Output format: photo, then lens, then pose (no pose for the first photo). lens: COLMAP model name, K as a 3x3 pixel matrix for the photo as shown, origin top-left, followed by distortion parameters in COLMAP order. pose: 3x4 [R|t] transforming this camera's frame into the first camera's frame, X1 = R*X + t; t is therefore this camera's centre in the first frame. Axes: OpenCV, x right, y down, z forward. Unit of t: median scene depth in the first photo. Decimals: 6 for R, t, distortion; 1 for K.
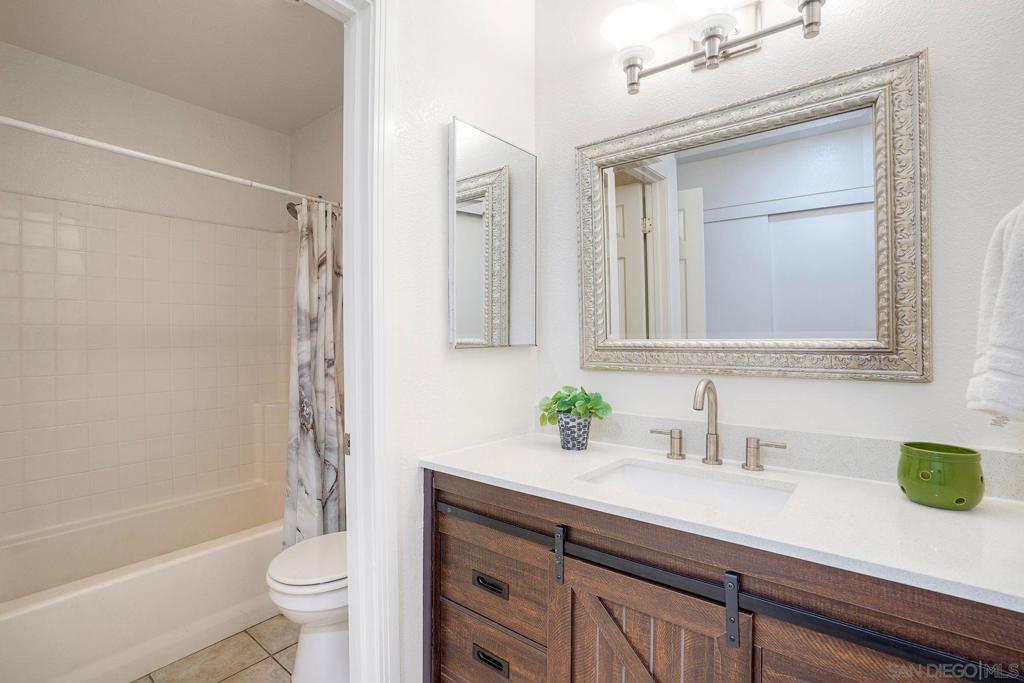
lens RADIAL K [[475.9, 0, 508.7], [0, 475.9, 341.1], [0, 0, 1]] dist [-0.046576, 0.014958]
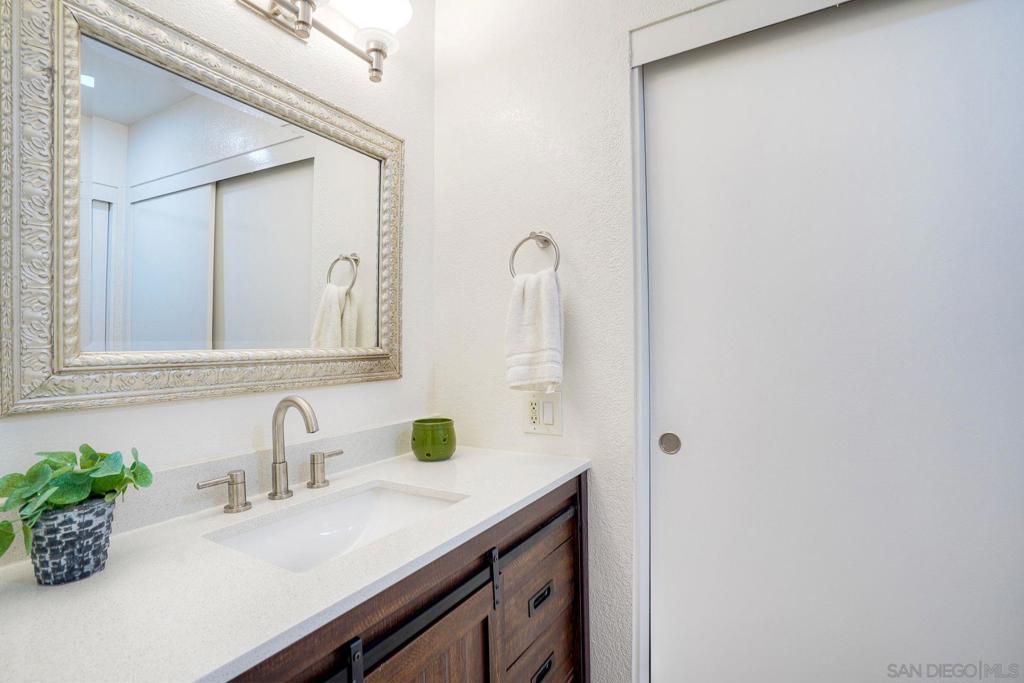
lens RADIAL K [[475.9, 0, 509.0], [0, 475.9, 340.2], [0, 0, 1]] dist [-0.046576, 0.014958]
pose [[-0.115023, 0.016354, 0.993228, -0.445507], [0.022706, 0.999647, -0.013830, 0.002151], [-0.993103, 0.020962, -0.115353, 0.704083]]
